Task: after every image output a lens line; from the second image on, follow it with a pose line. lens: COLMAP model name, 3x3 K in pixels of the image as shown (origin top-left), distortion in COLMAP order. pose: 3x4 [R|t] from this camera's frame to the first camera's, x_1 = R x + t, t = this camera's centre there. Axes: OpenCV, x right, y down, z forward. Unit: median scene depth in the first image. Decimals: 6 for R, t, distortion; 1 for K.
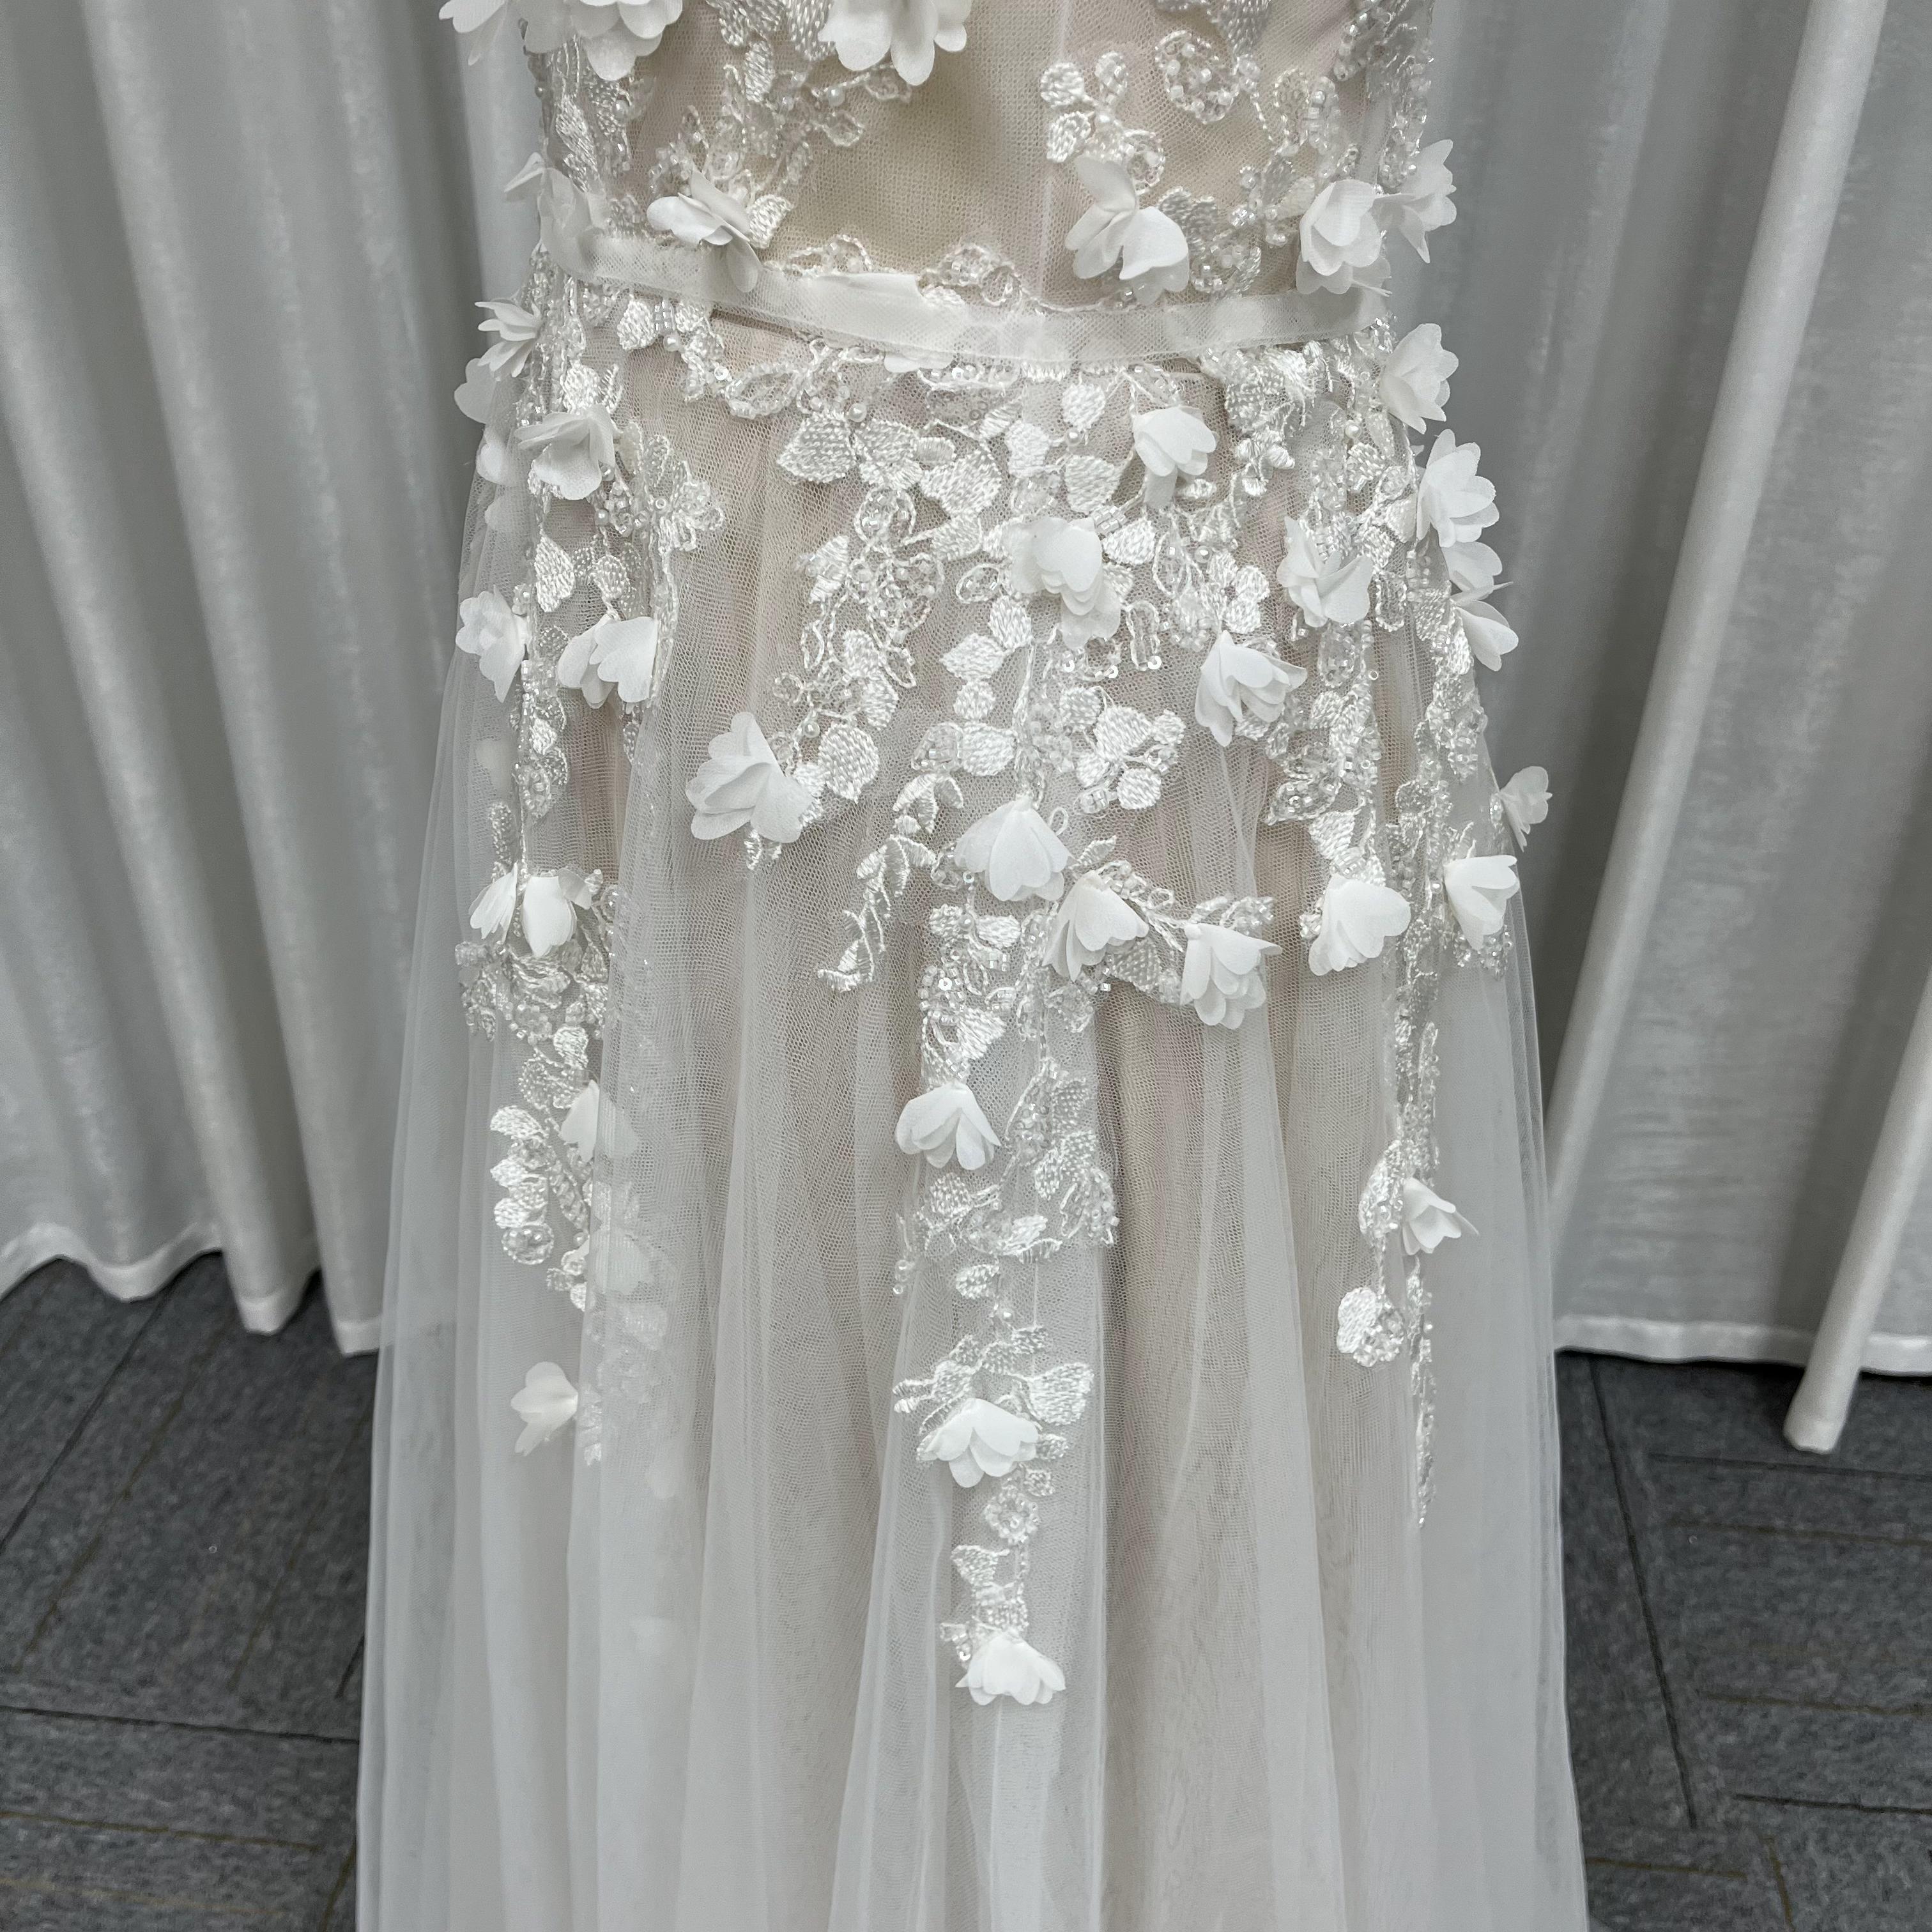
lens RADIAL K [[1968.9, 0, 993.2], [0, 1968.9, 952.9], [0, 0, 1]] dist [0.026816, 0.000000]
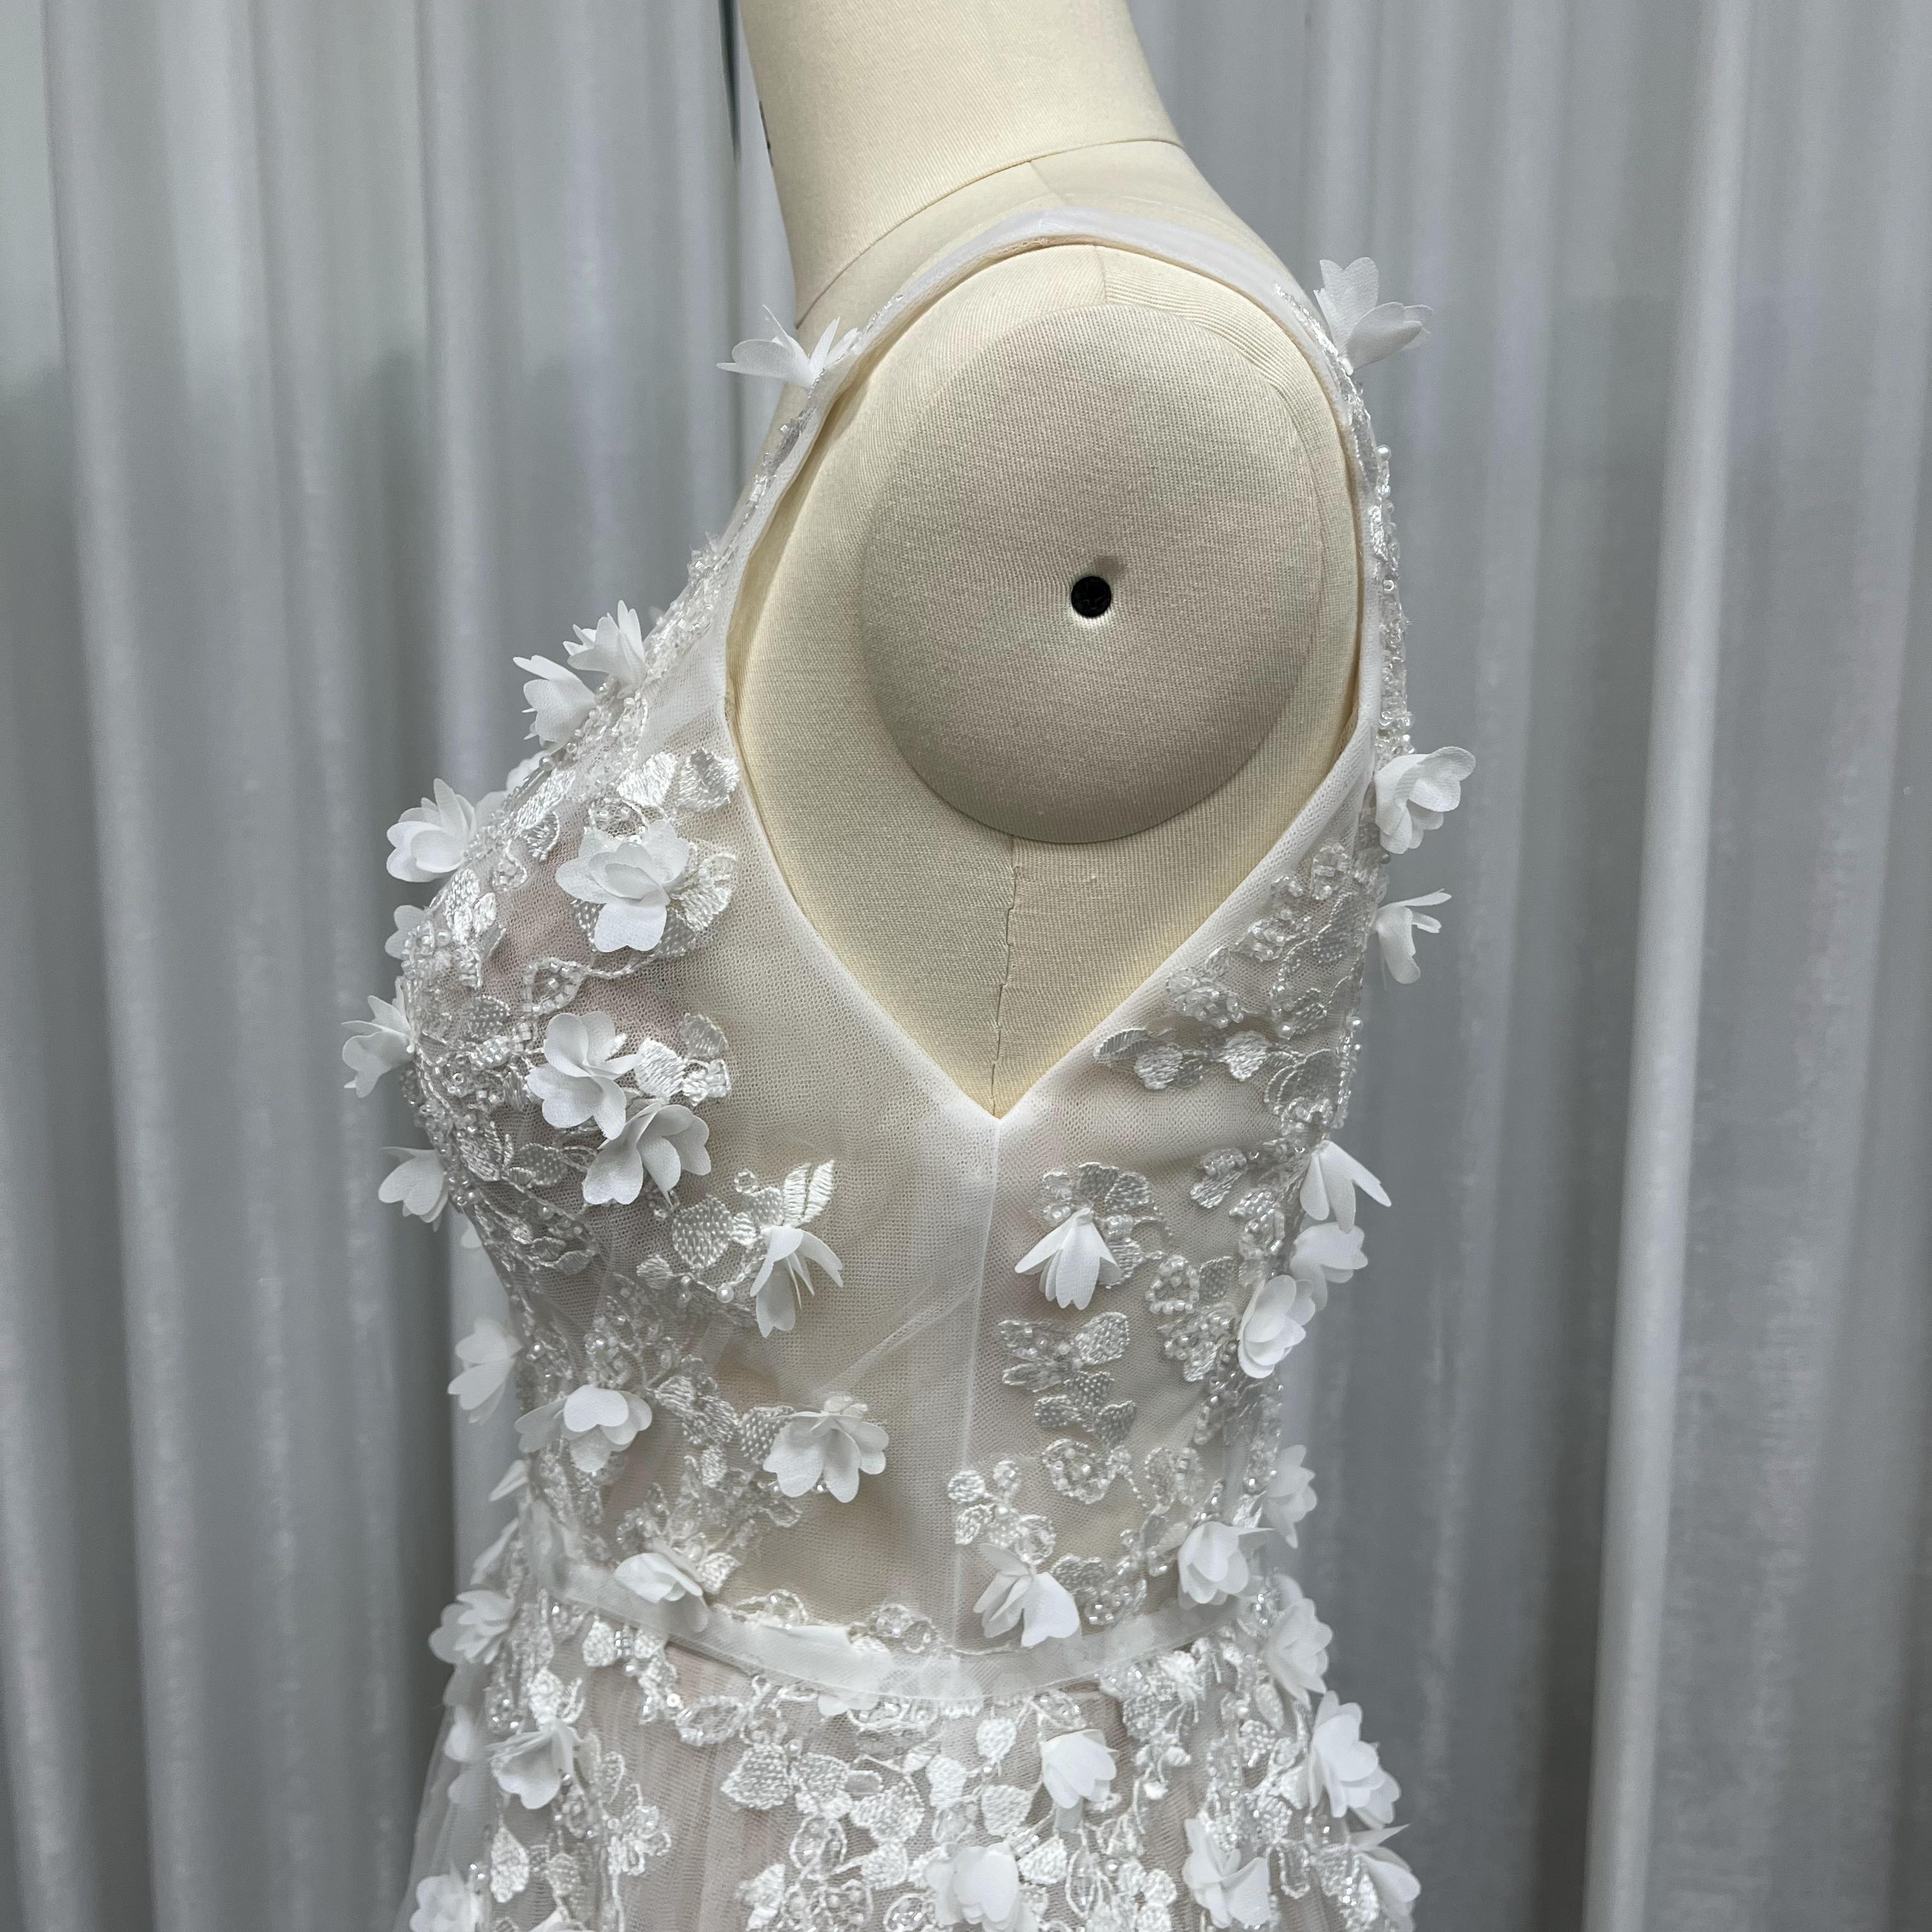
lens RADIAL K [[1968.9, 0, 985.0], [0, 1968.9, 943.6], [0, 0, 1]] dist [0.026816, 0.000000]
pose [[0.999441, -0.023916, 0.023365, 0.008721], [0.031501, 0.907773, -0.418277, -0.078736], [-0.011207, 0.418780, 0.908019, -0.075939]]
